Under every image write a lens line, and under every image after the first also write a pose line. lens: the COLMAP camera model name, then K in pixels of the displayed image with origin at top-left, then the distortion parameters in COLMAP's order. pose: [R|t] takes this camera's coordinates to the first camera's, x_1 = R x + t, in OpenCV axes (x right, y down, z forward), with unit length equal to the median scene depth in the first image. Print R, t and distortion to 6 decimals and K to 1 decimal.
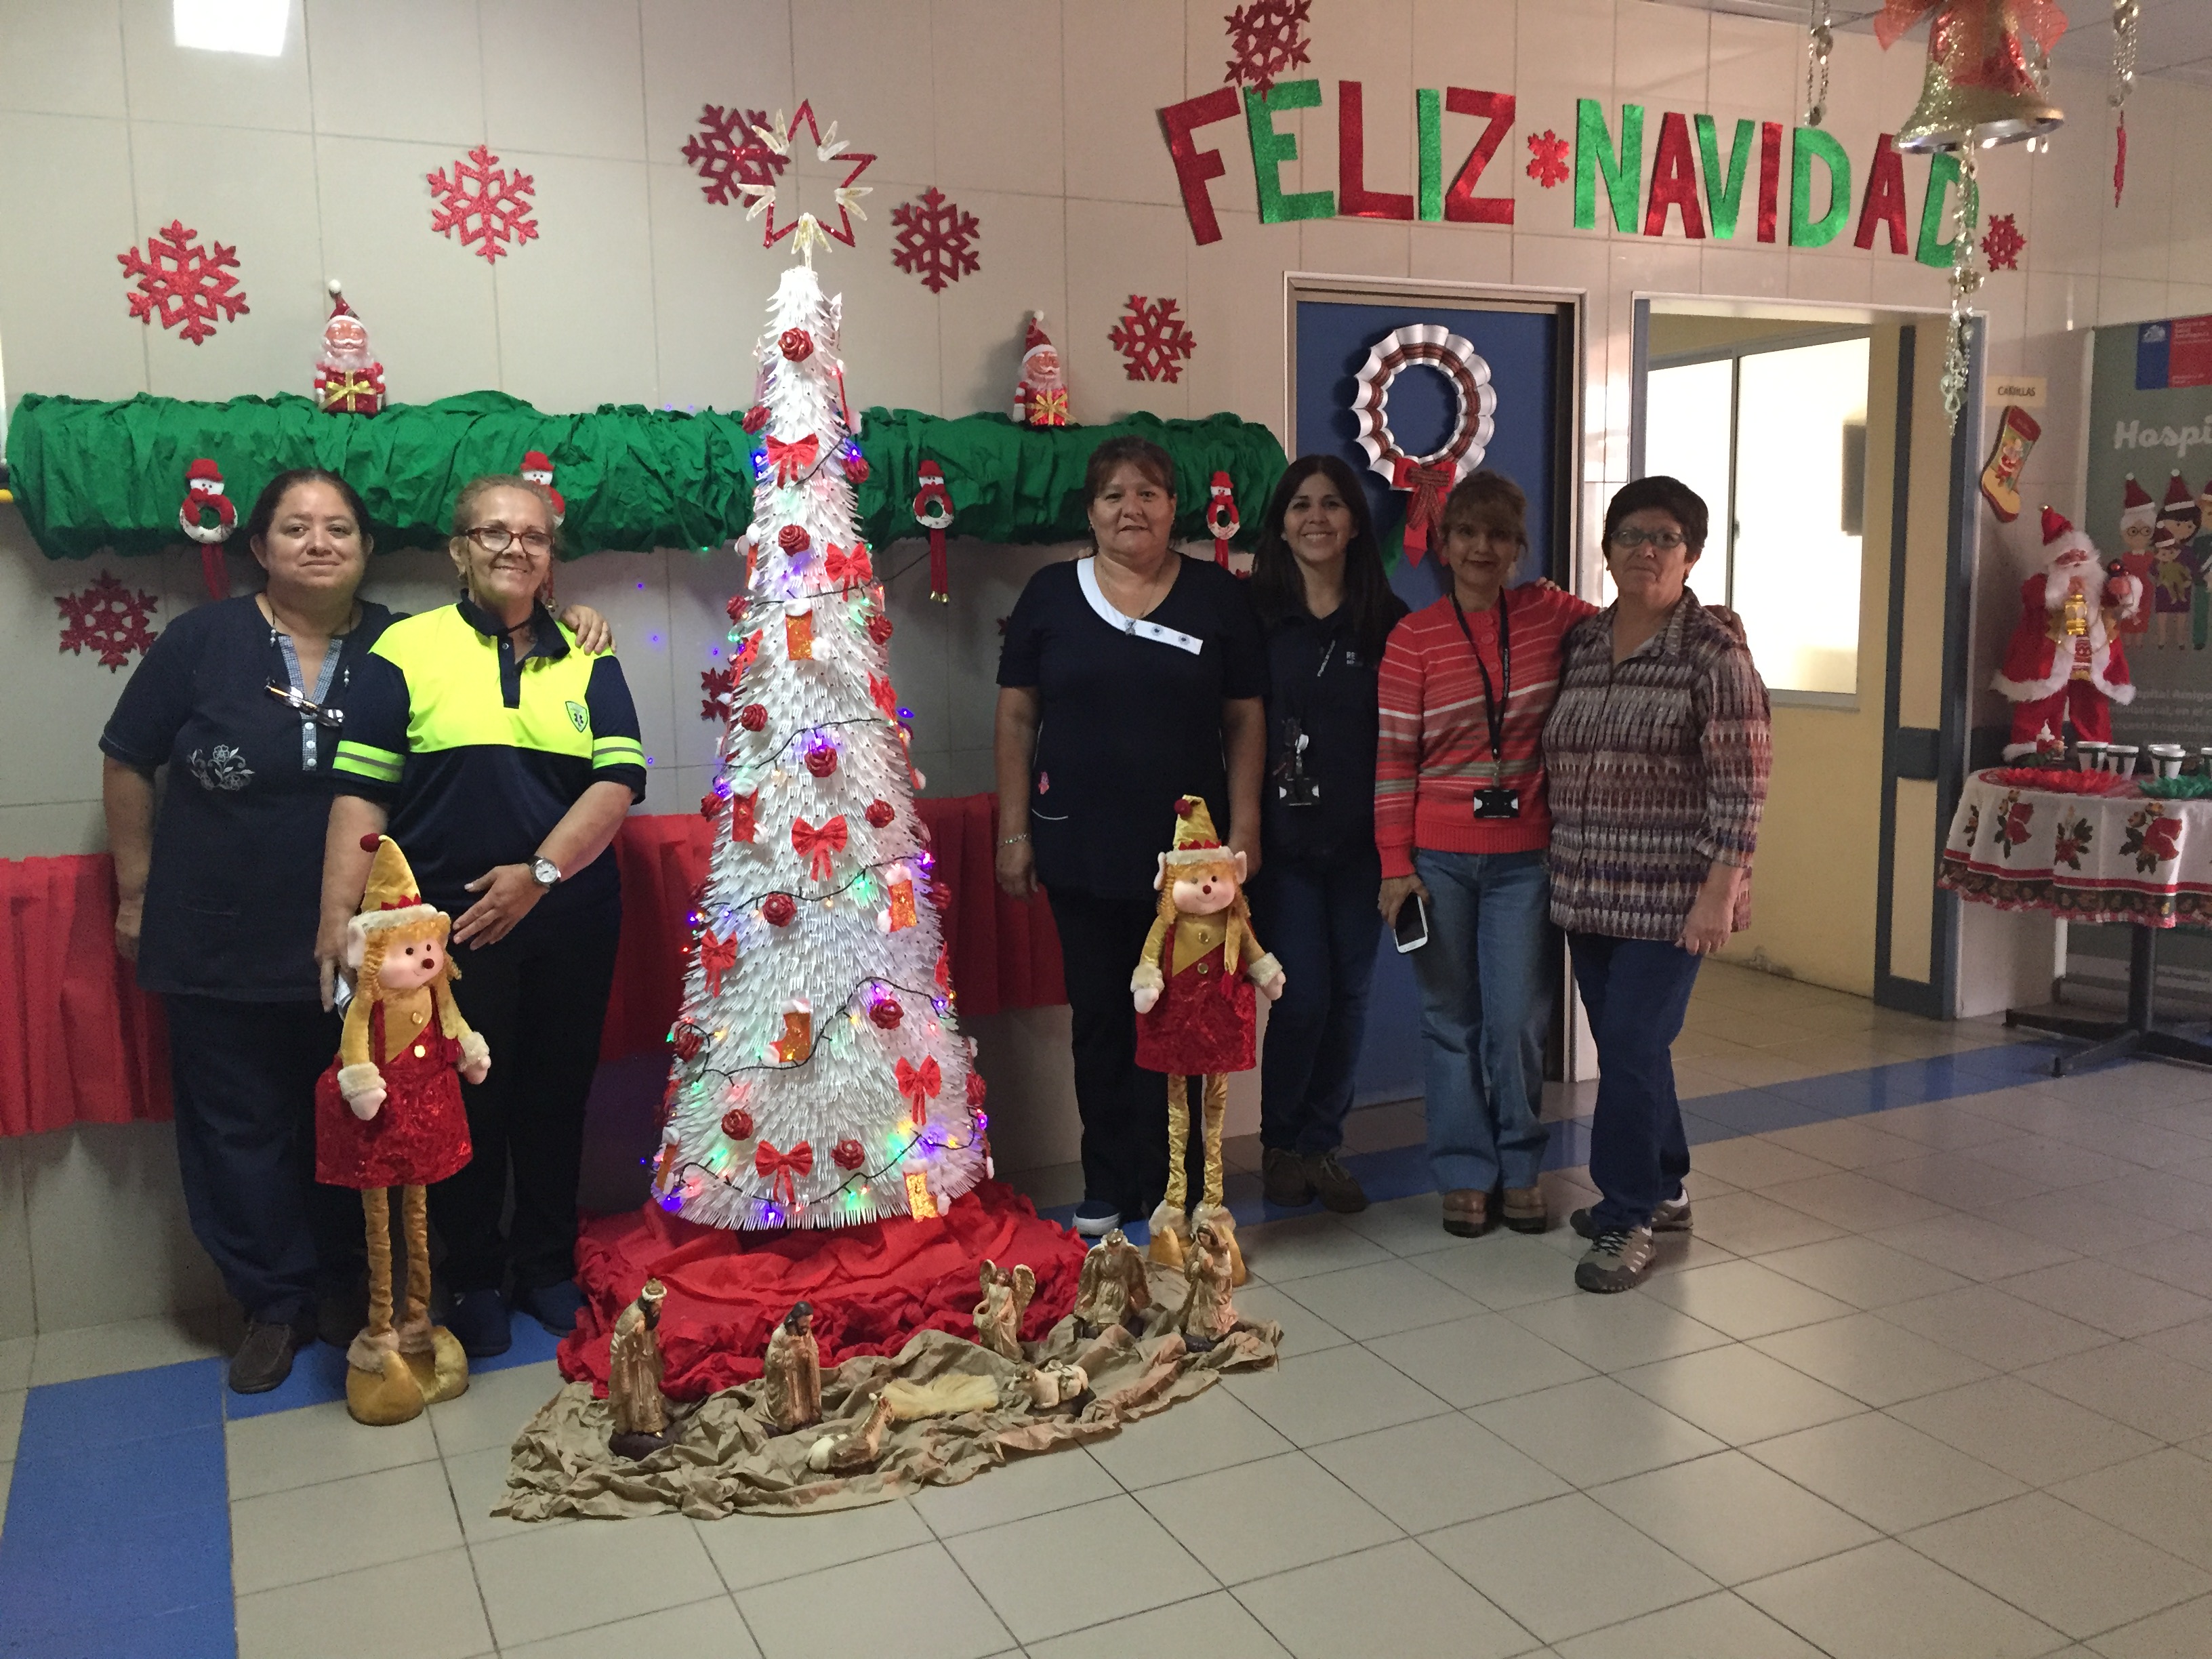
lens RADIAL K [[1875.6, 0, 1105.6], [0, 1875.6, 793.0], [0, 0, 1]] dist [0.082089, -0.113861]
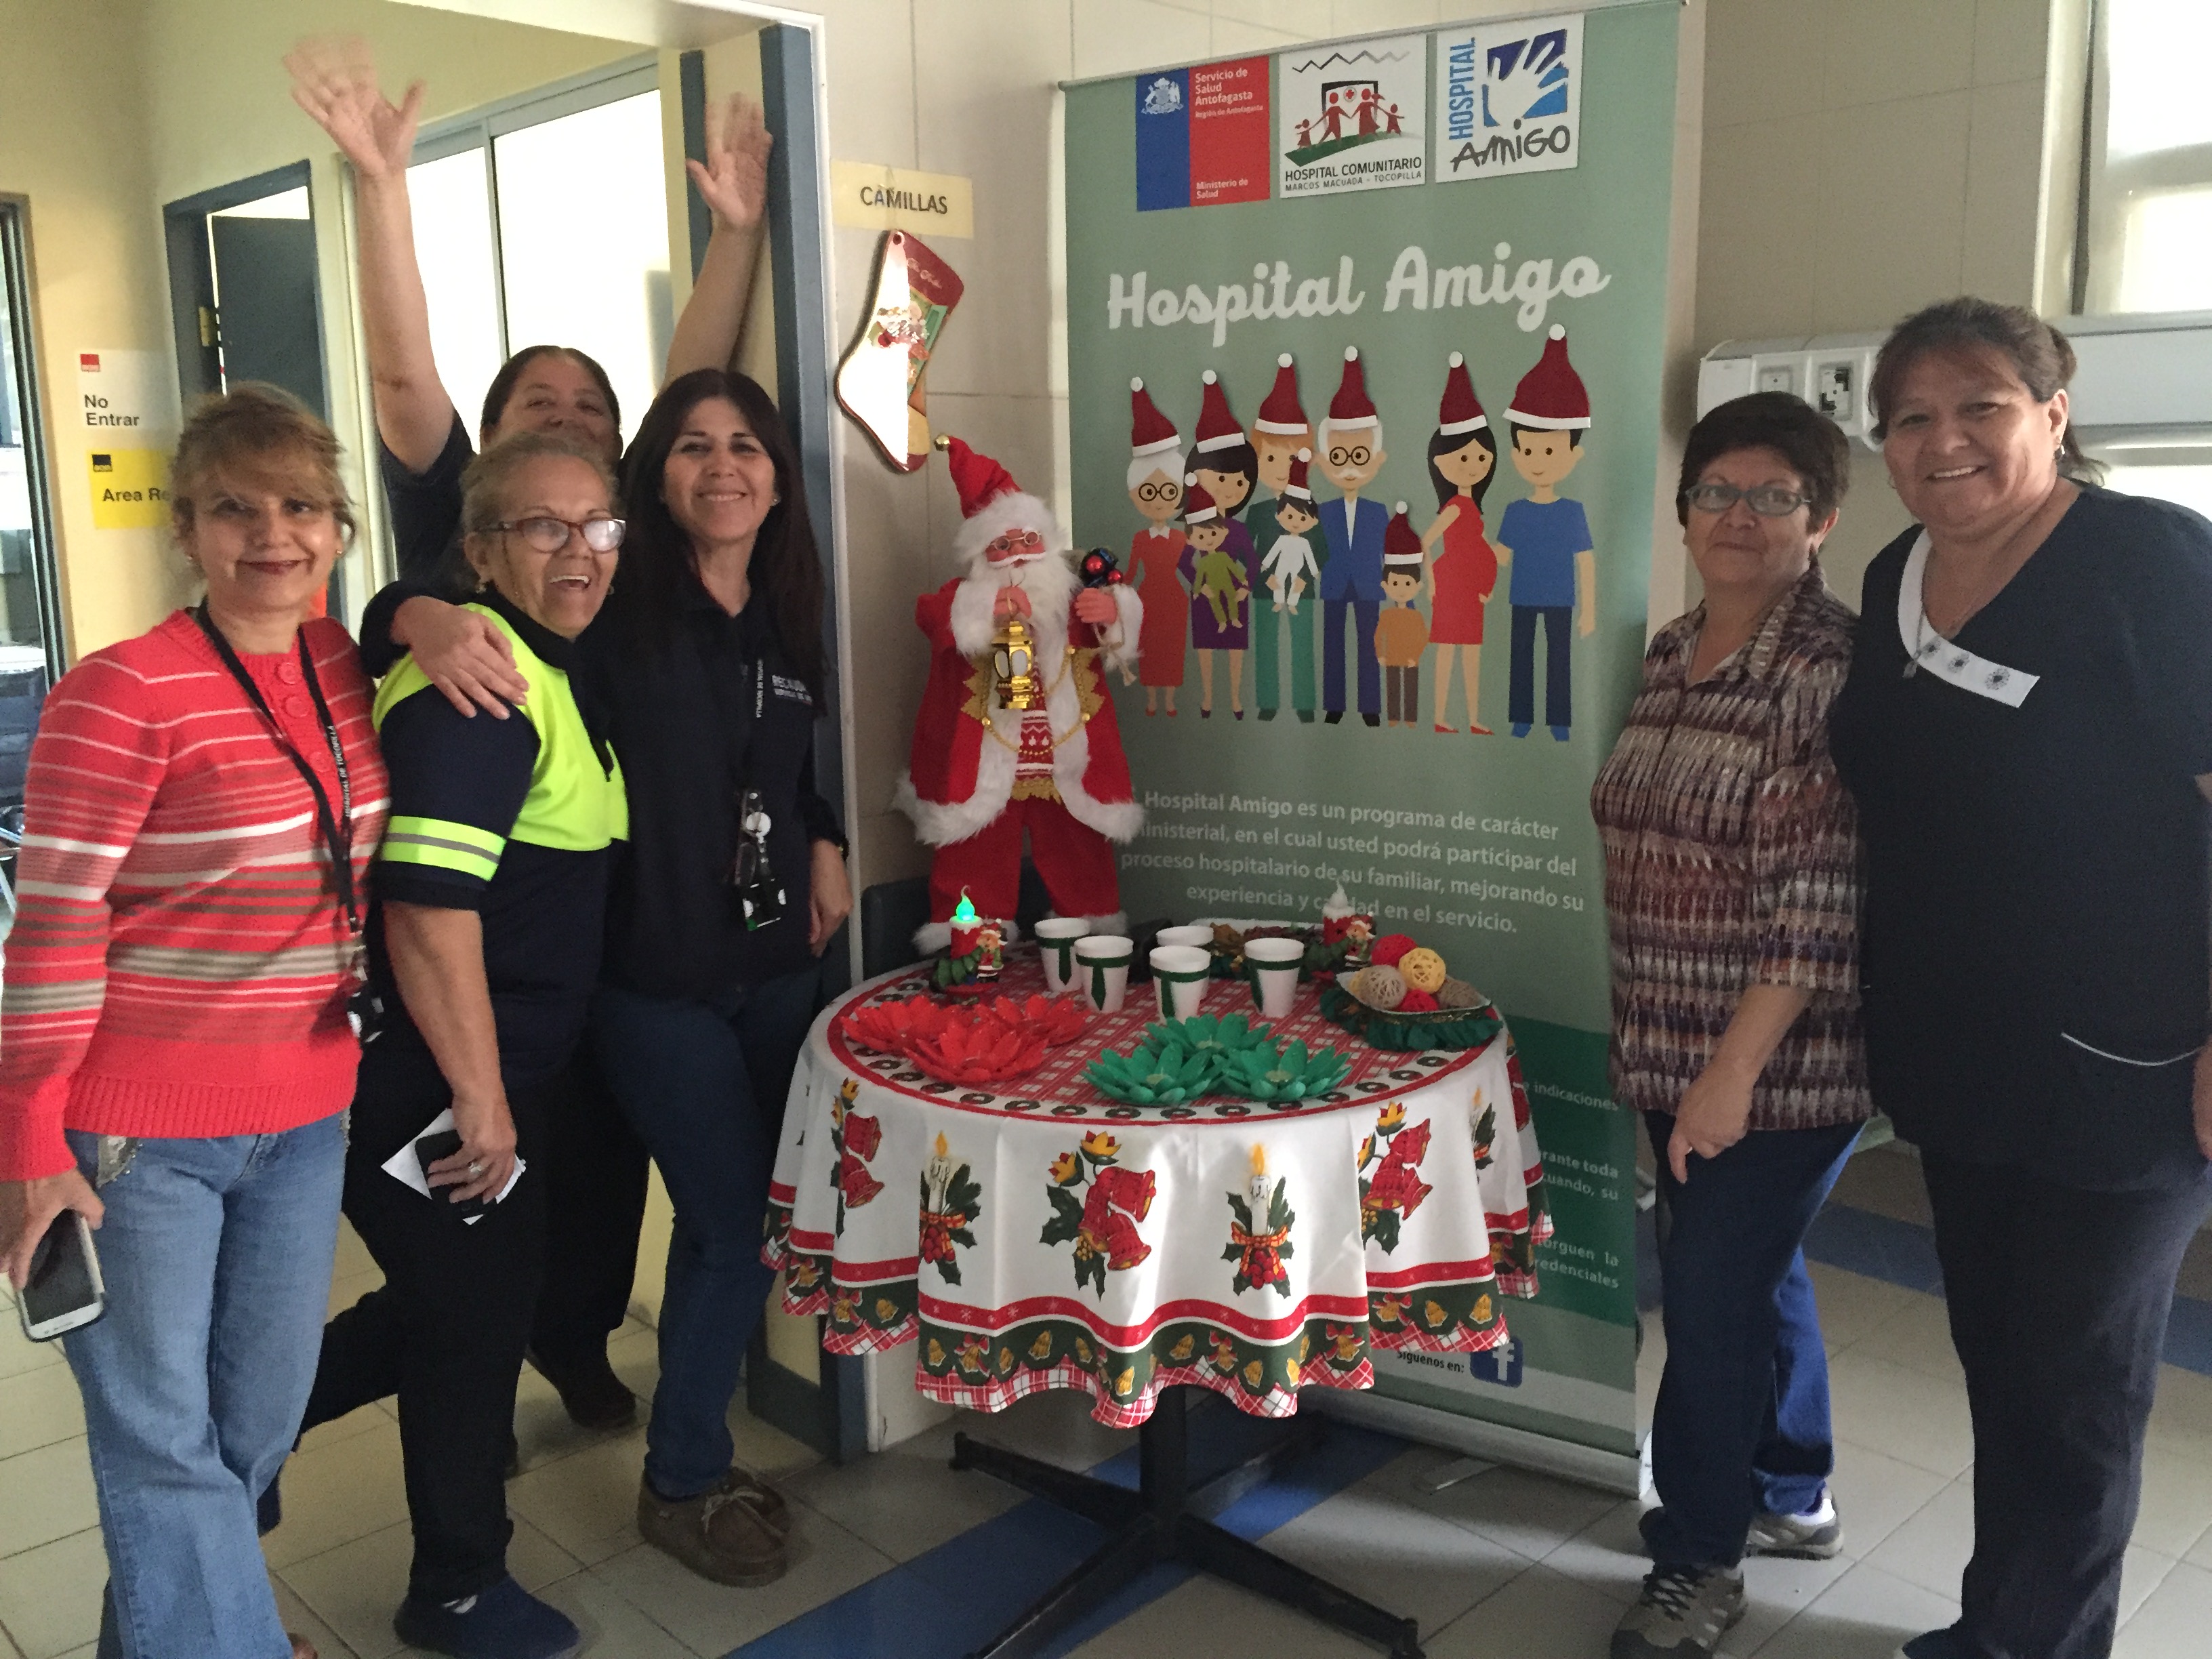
lens RADIAL K [[1875.6, 0, 1105.6], [0, 1875.6, 793.0], [0, 0, 1]] dist [0.082089, -0.113861]
pose [[0.949888, -0.047999, 0.308884, 0.381371], [0.037193, 0.998476, 0.040781, -0.079953], [-0.310371, -0.027249, 0.950225, 0.535598]]
